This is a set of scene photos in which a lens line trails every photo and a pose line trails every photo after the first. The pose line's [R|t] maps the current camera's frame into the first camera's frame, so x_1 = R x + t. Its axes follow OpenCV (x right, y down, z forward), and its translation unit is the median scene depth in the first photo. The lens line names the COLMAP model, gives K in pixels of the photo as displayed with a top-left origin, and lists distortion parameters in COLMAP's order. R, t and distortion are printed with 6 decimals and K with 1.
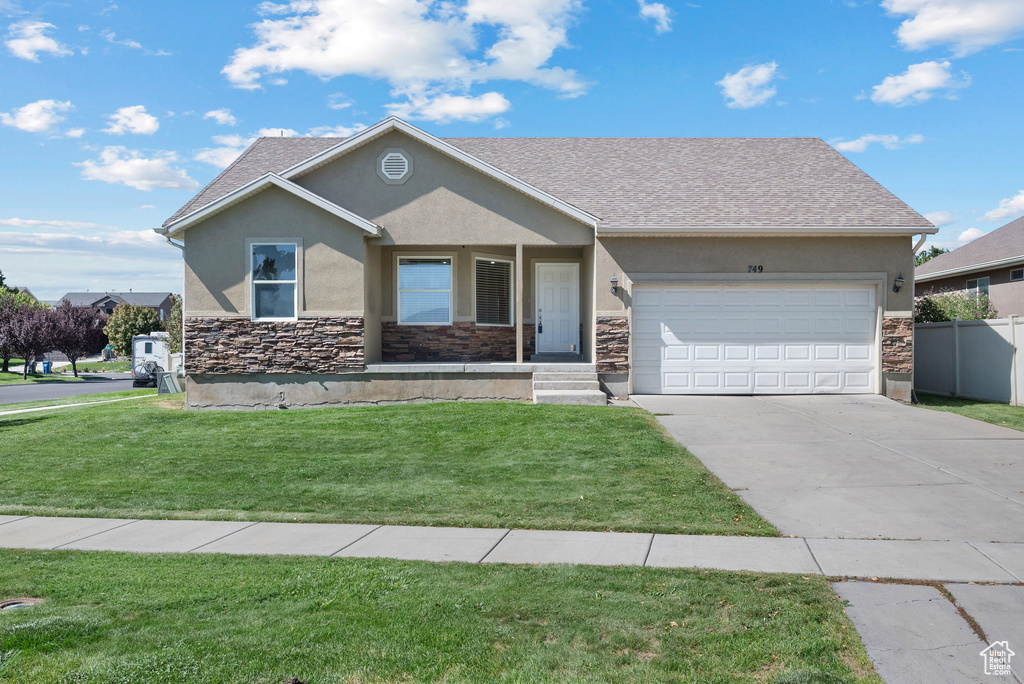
lens RADIAL K [[884.5, 0, 512.0], [0, 884.5, 342.0], [0, 0, 1]] dist [-0.007402, -0.004776]
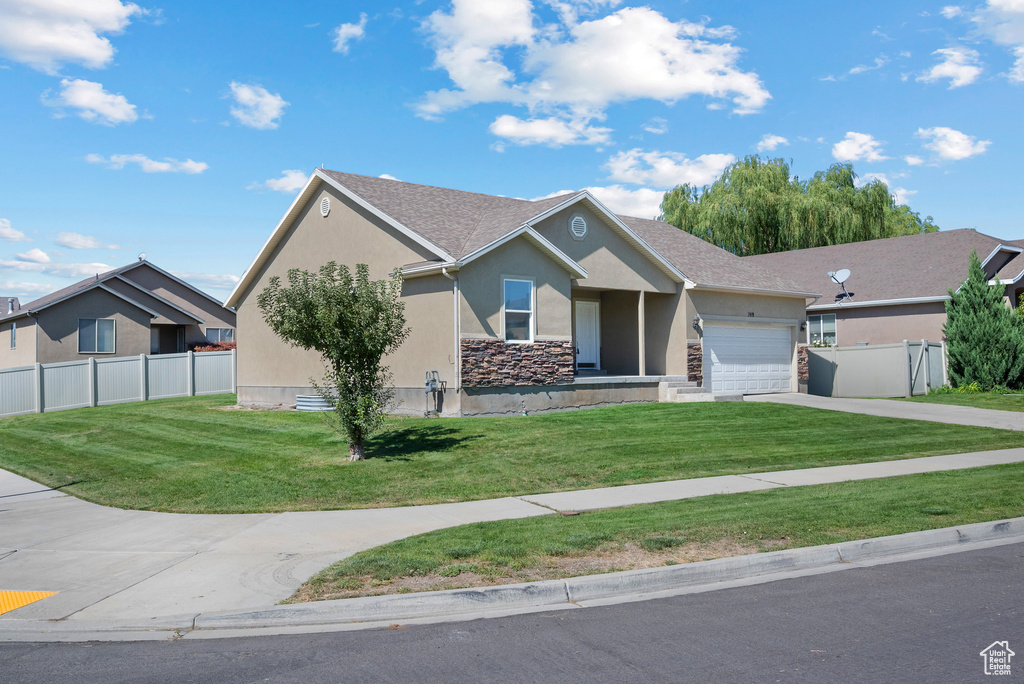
lens RADIAL K [[884.5, 0, 512.0], [0, 884.5, 342.0], [0, 0, 1]] dist [-0.007402, -0.004776]
pose [[0.773740, 0.015642, 0.633310, -1.057144], [0.007920, 0.999378, -0.034359, 0.017017], [-0.633454, 0.031601, 0.773135, 0.054300]]
